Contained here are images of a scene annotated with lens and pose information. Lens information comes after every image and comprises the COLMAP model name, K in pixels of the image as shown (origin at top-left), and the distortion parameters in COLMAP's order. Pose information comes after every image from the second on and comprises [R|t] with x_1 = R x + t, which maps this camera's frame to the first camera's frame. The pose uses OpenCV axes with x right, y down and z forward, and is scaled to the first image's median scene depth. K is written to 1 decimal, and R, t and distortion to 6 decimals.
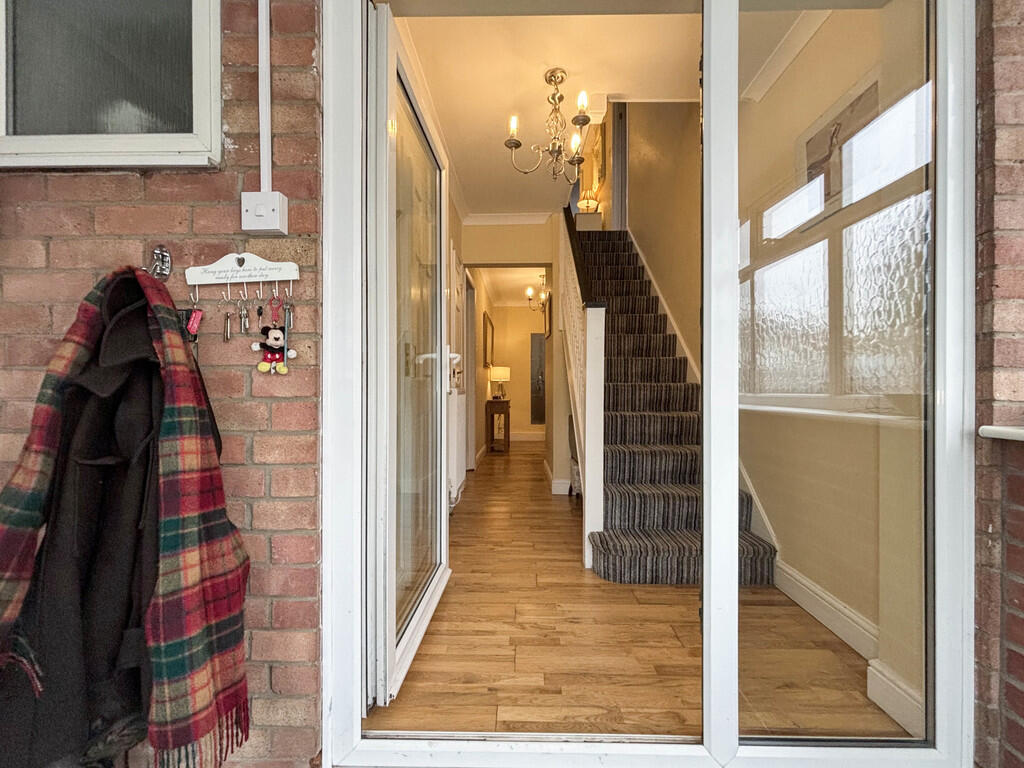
lens RADIAL K [[418.4, 0, 512.2], [0, 418.4, 383.9], [0, 0, 1]] dist [-0.007830, 0.000291]
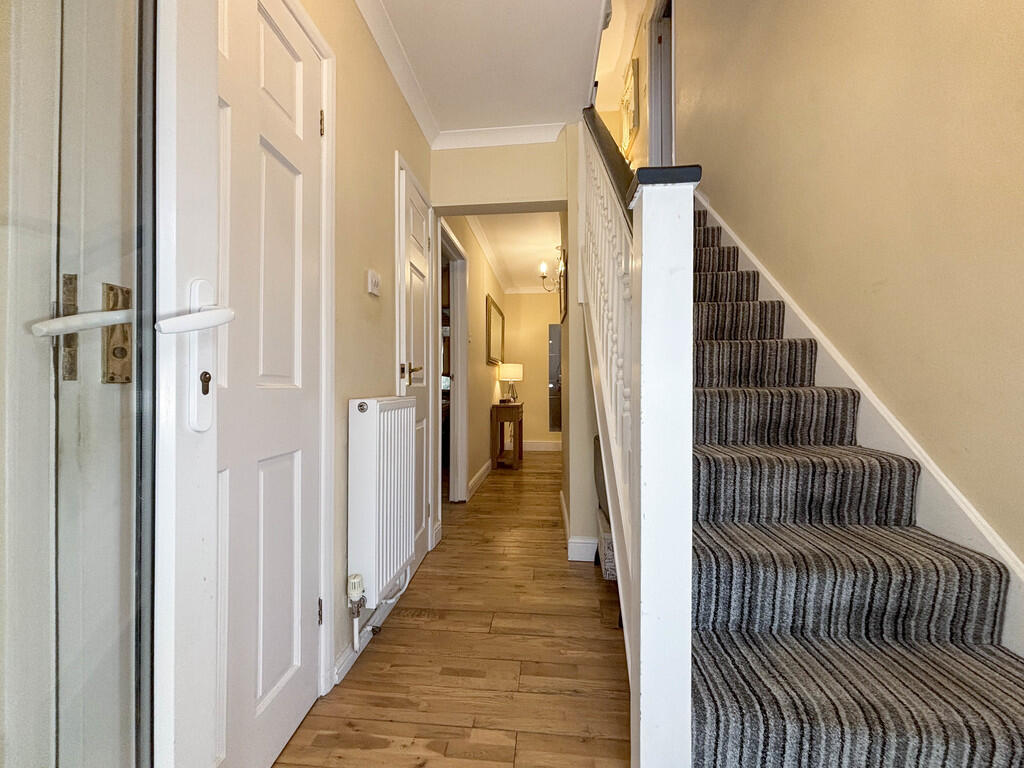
lens RADIAL K [[418.4, 0, 515.1], [0, 418.4, 386.9], [0, 0, 1]] dist [-0.007830, 0.000291]
pose [[0.998680, -0.003800, -0.051214, 0.046932], [0.004330, 0.999938, 0.010246, -0.007283], [0.051172, -0.010454, 0.998635, 0.346152]]
